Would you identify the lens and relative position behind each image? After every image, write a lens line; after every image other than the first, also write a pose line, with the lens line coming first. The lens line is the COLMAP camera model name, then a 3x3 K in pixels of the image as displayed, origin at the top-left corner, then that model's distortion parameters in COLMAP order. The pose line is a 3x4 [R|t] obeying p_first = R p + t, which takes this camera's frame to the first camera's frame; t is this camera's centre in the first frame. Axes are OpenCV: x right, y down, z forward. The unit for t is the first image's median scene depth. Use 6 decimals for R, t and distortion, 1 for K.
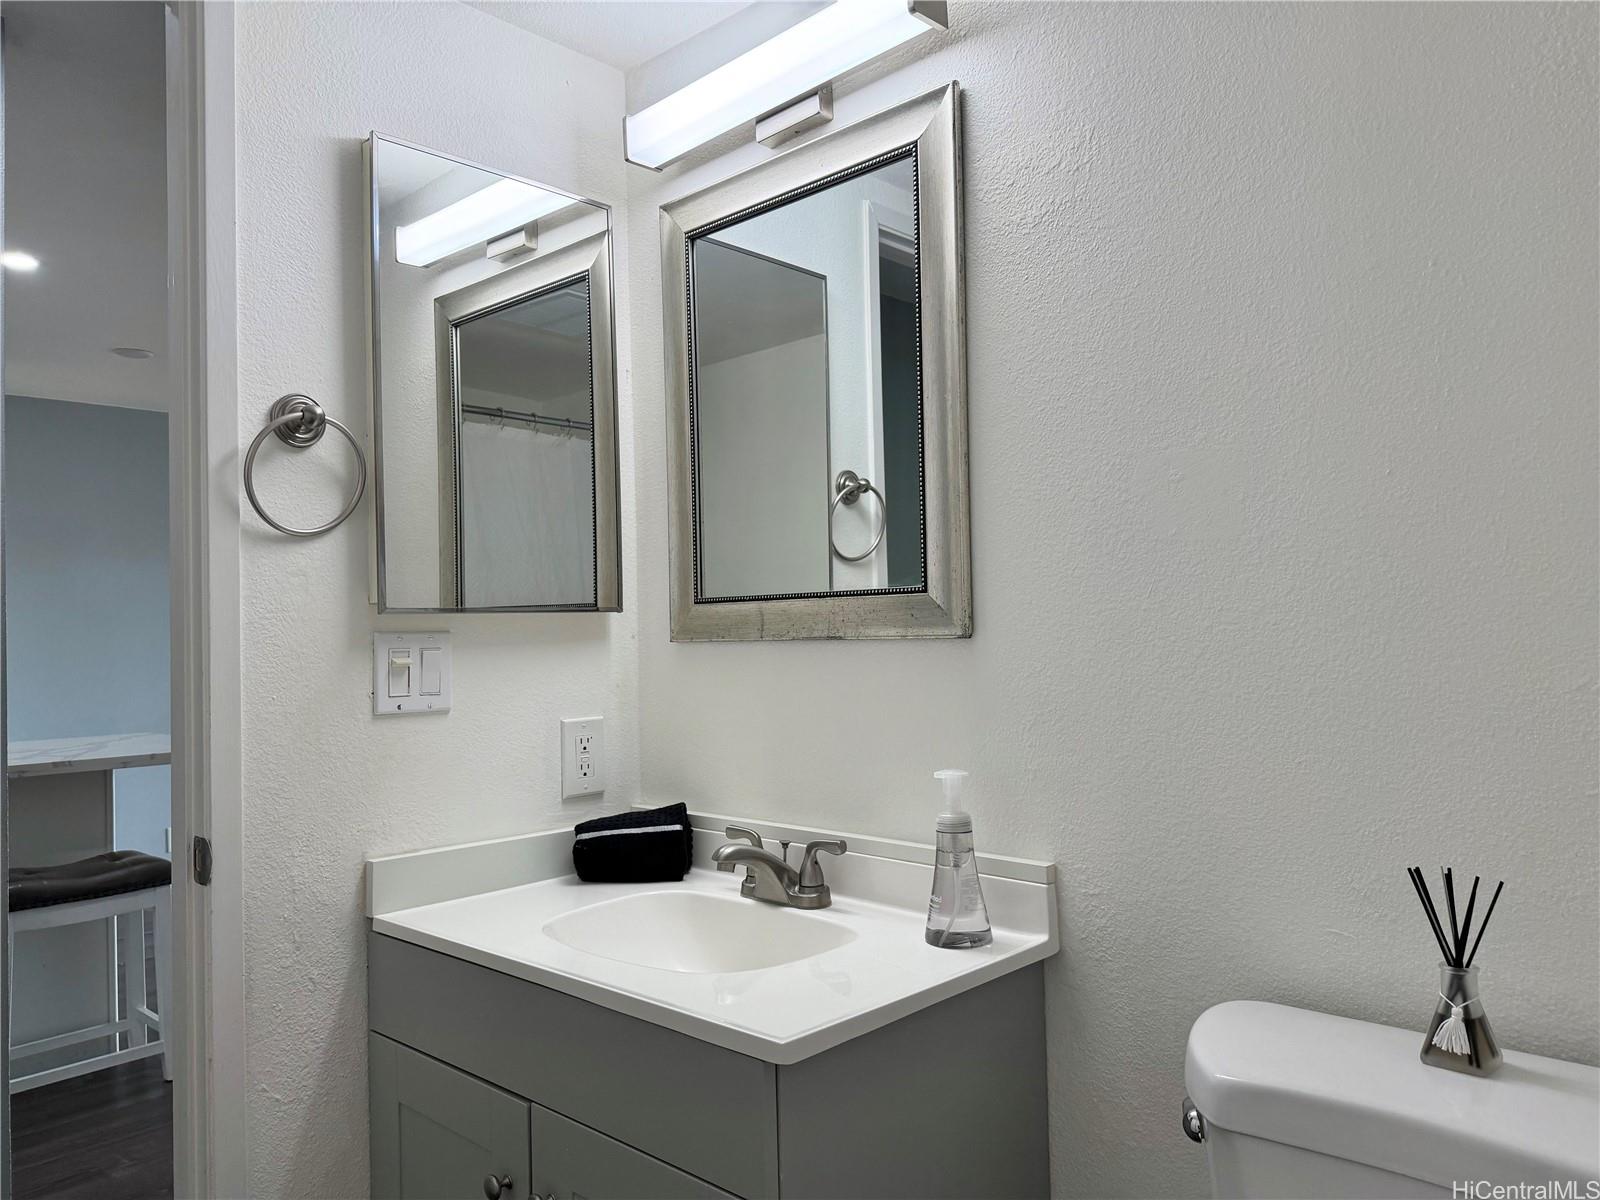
lens RADIAL K [[1117.5, 0, 801.1], [0, 1117.5, 597.4], [0, 0, 1]] dist [0.076057, -0.044976]
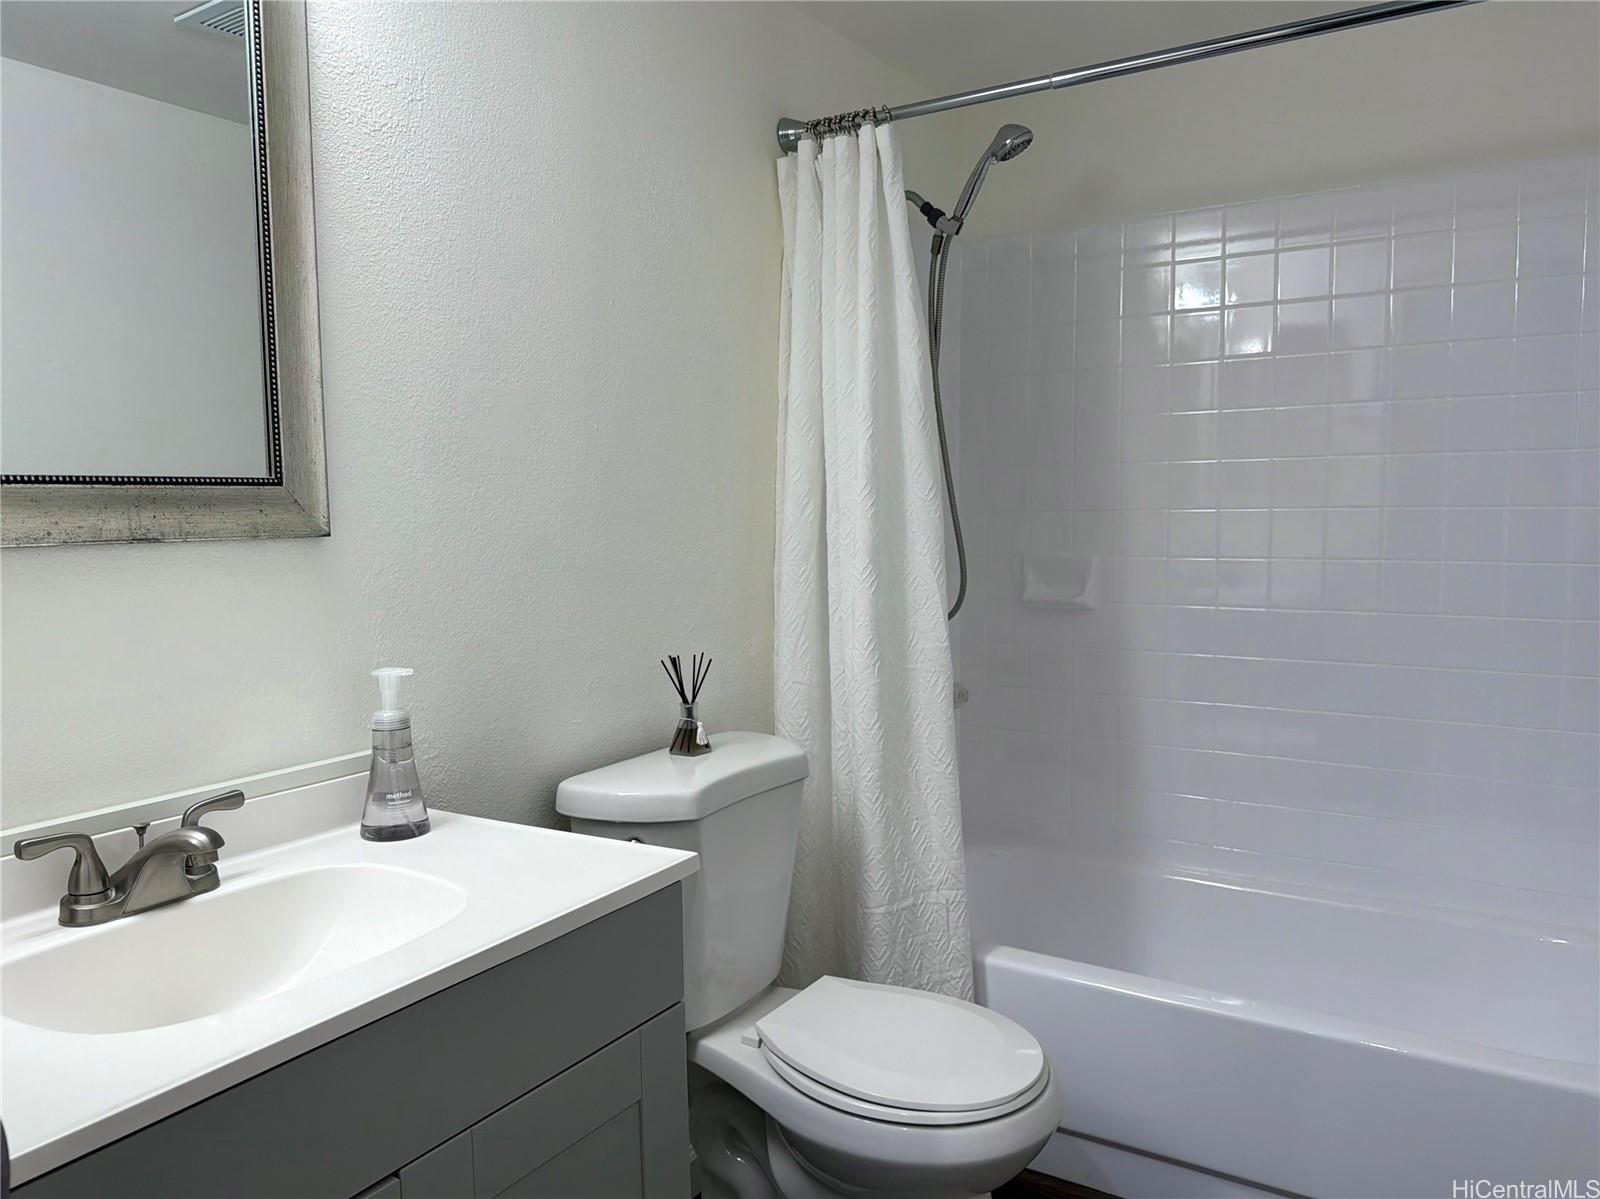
lens RADIAL K [[1117.5, 0, 801.3], [0, 1117.5, 599.7], [0, 0, 1]] dist [0.076057, -0.044976]
pose [[-0.182266, -0.049702, 0.981992, -0.837467], [0.003137, 0.998687, 0.051129, 0.040961], [-0.983244, 0.012400, -0.181871, 0.752603]]
